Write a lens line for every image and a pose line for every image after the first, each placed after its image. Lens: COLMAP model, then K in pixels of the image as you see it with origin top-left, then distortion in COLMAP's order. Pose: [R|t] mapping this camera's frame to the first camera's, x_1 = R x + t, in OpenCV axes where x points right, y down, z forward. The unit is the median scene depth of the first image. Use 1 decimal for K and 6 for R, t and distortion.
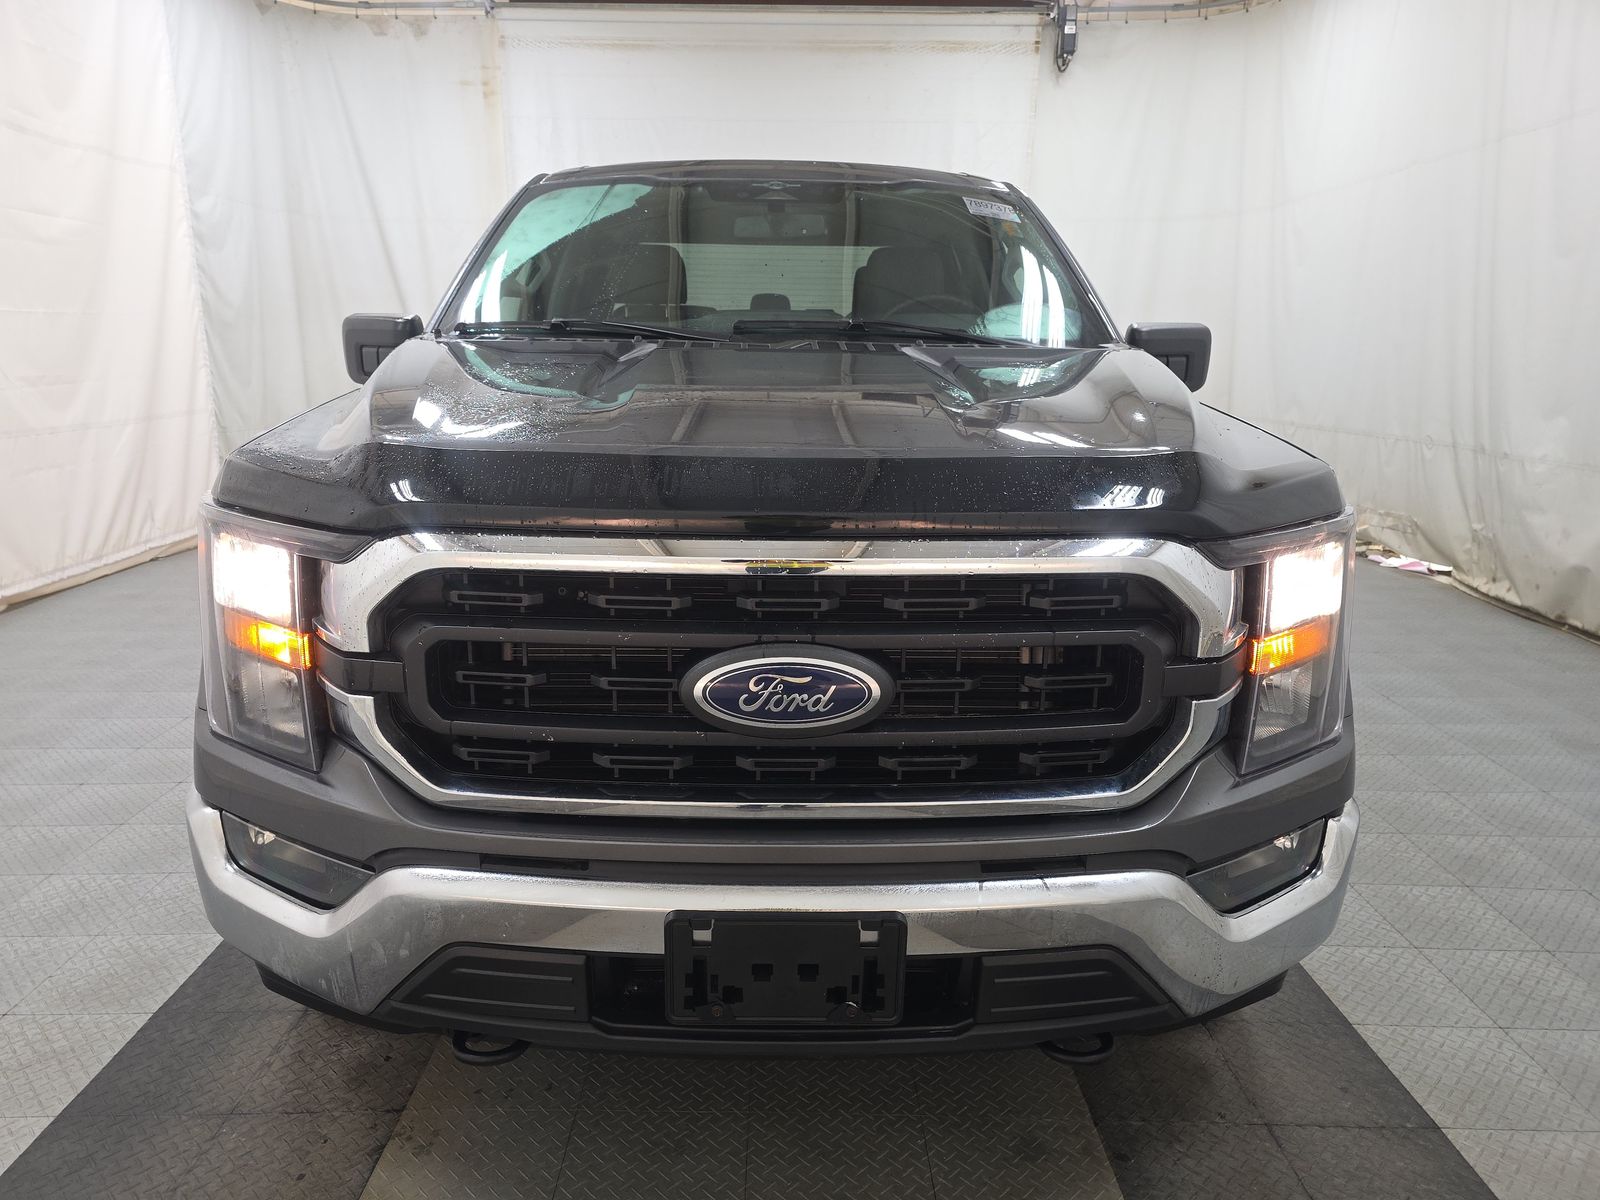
lens RADIAL K [[1107.6, 0, 823.0], [0, 1107.6, 599.1], [0, 0, 1]] dist [-0.004652, -0.007067]
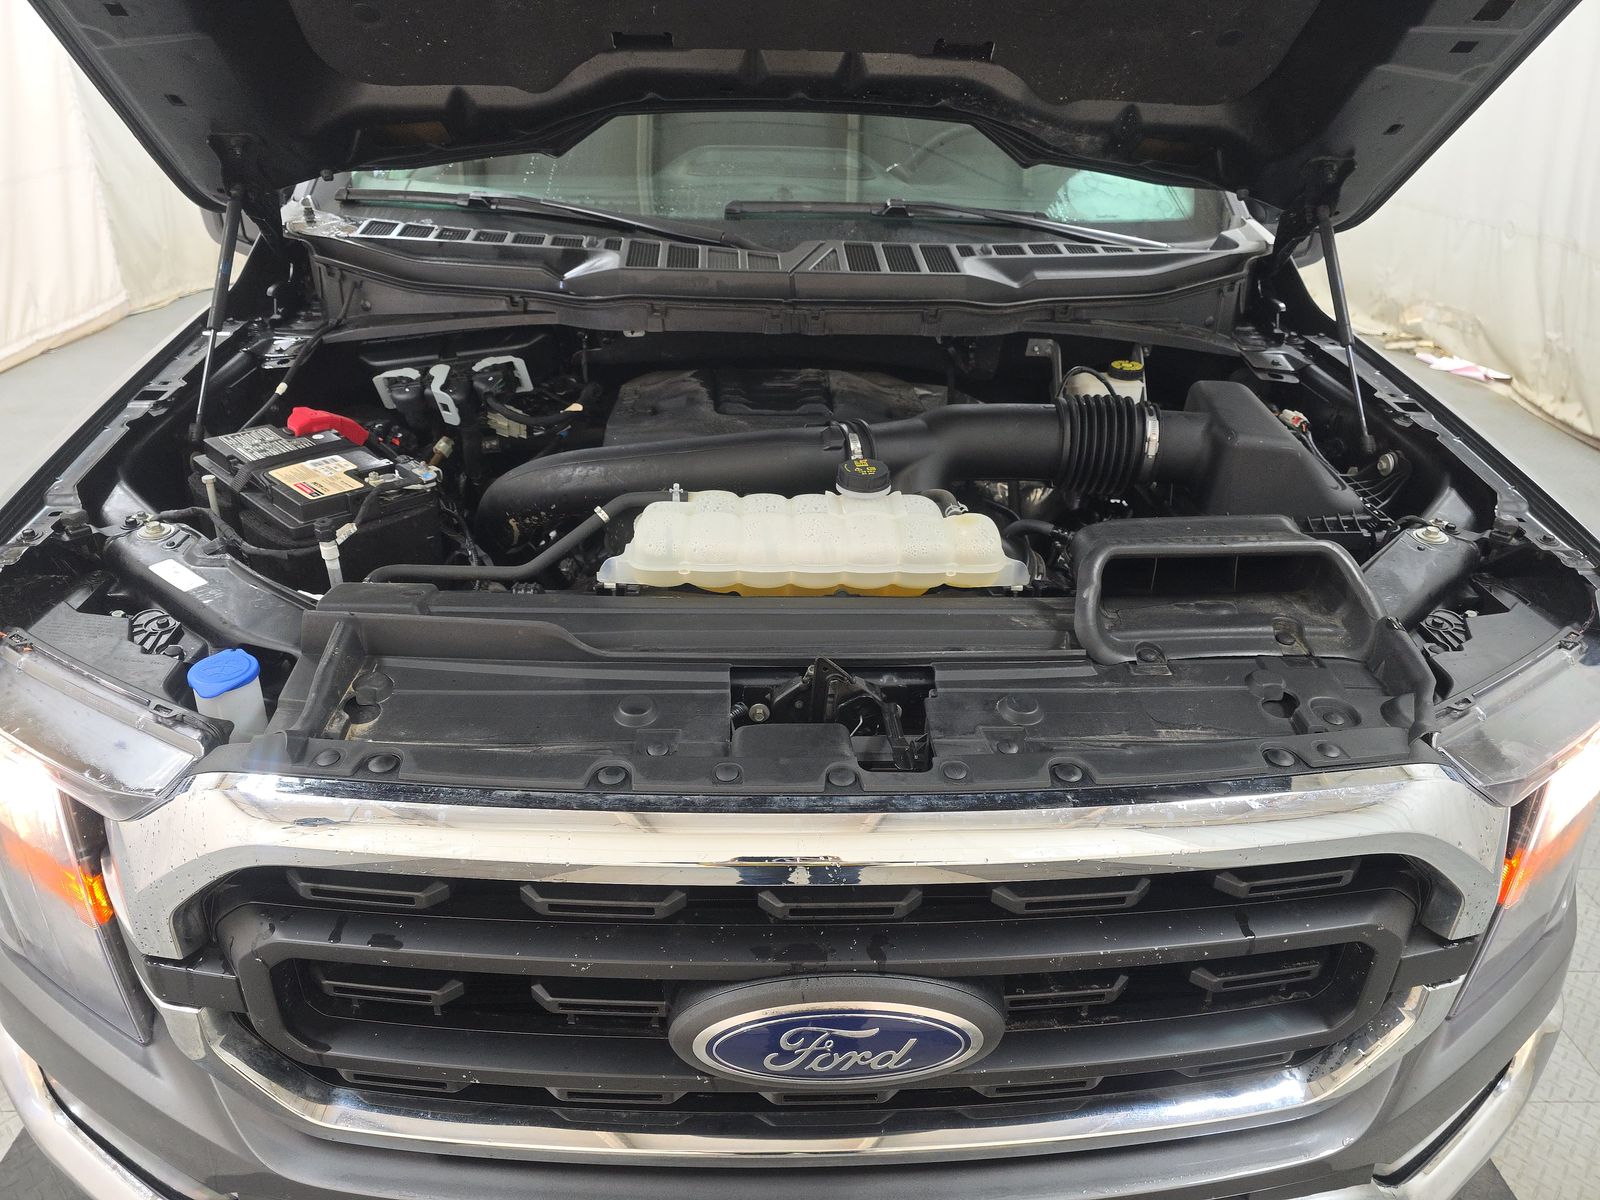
lens RADIAL K [[1107.6, 0, 823.0], [0, 1107.6, 599.1], [0, 0, 1]] dist [-0.004652, -0.007067]
pose [[0.999693, 0.006236, 0.023999, -0.014029], [-0.012049, 0.968087, 0.250324, -0.078173], [-0.021672, -0.250536, 0.967865, 0.105773]]
